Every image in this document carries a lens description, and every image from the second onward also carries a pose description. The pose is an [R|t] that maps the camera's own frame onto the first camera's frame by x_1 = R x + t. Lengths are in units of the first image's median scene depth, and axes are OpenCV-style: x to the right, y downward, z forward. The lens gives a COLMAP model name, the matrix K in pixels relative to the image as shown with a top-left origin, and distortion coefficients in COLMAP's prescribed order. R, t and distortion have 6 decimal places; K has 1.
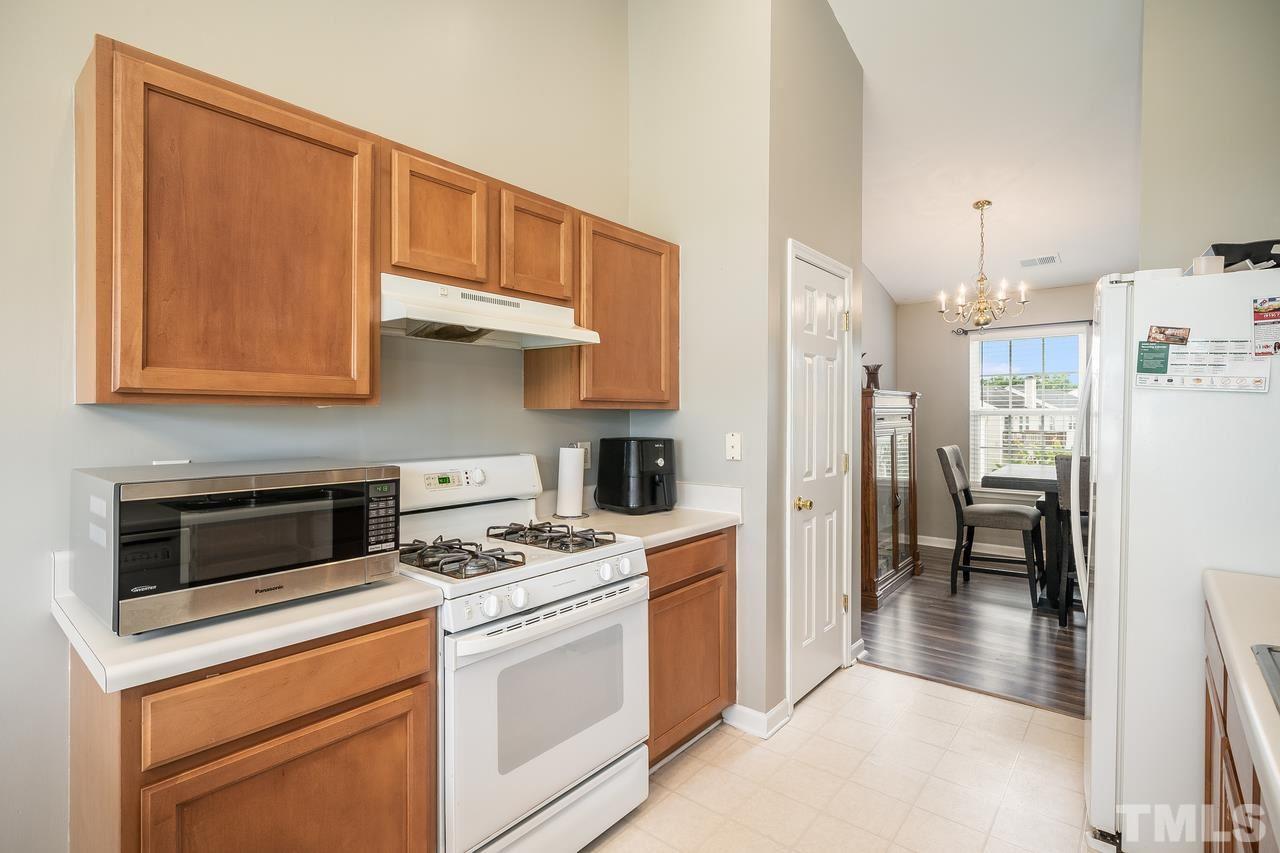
lens RADIAL K [[603.2, 0, 632.7], [0, 603.2, 417.5], [0, 0, 1]] dist [-0.000122, -0.000956]
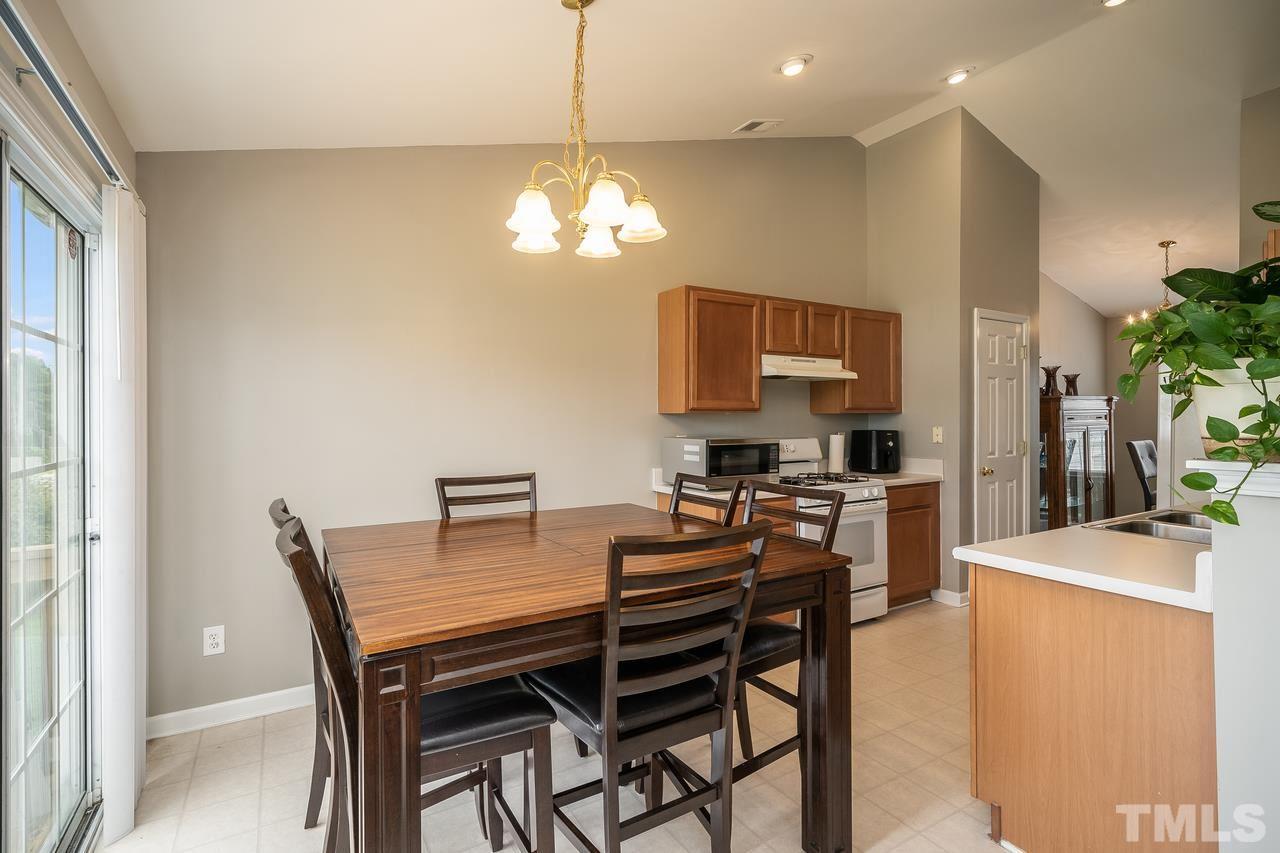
lens RADIAL K [[603.2, 0, 633.9], [0, 603.2, 419.0], [0, 0, 1]] dist [-0.000122, -0.000956]
pose [[0.947512, -0.003559, -0.319702, -0.104237], [0.003341, 0.999994, -0.001232, 0.003048], [0.319704, 0.000099, 0.947517, -0.920023]]
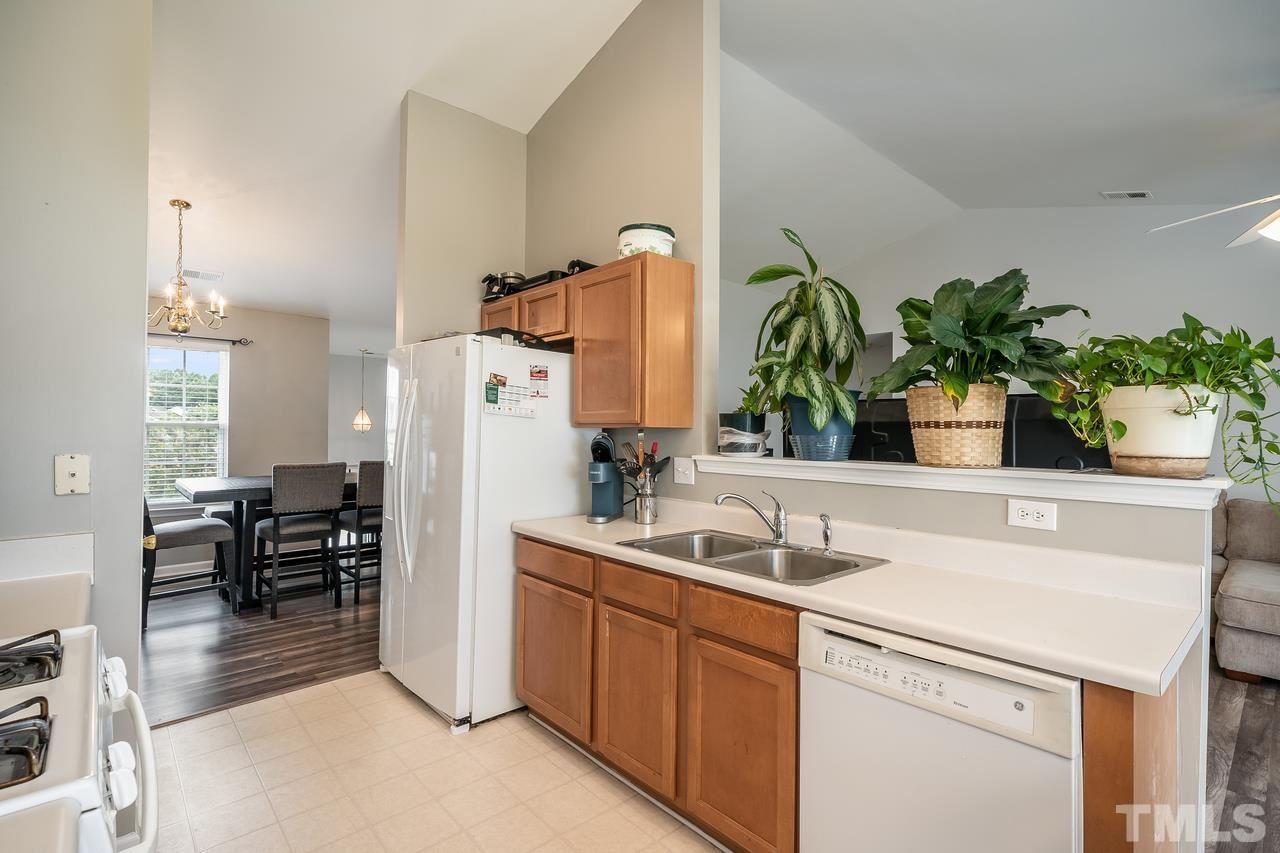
lens RADIAL K [[603.2, 0, 630.3], [0, 603.2, 425.5], [0, 0, 1]] dist [-0.000122, -0.000956]
pose [[0.139497, 0.008375, 0.990187, -0.457574], [-0.002449, 0.999964, -0.008113, -0.003218], [-0.990219, -0.001294, 0.139512, 0.312595]]
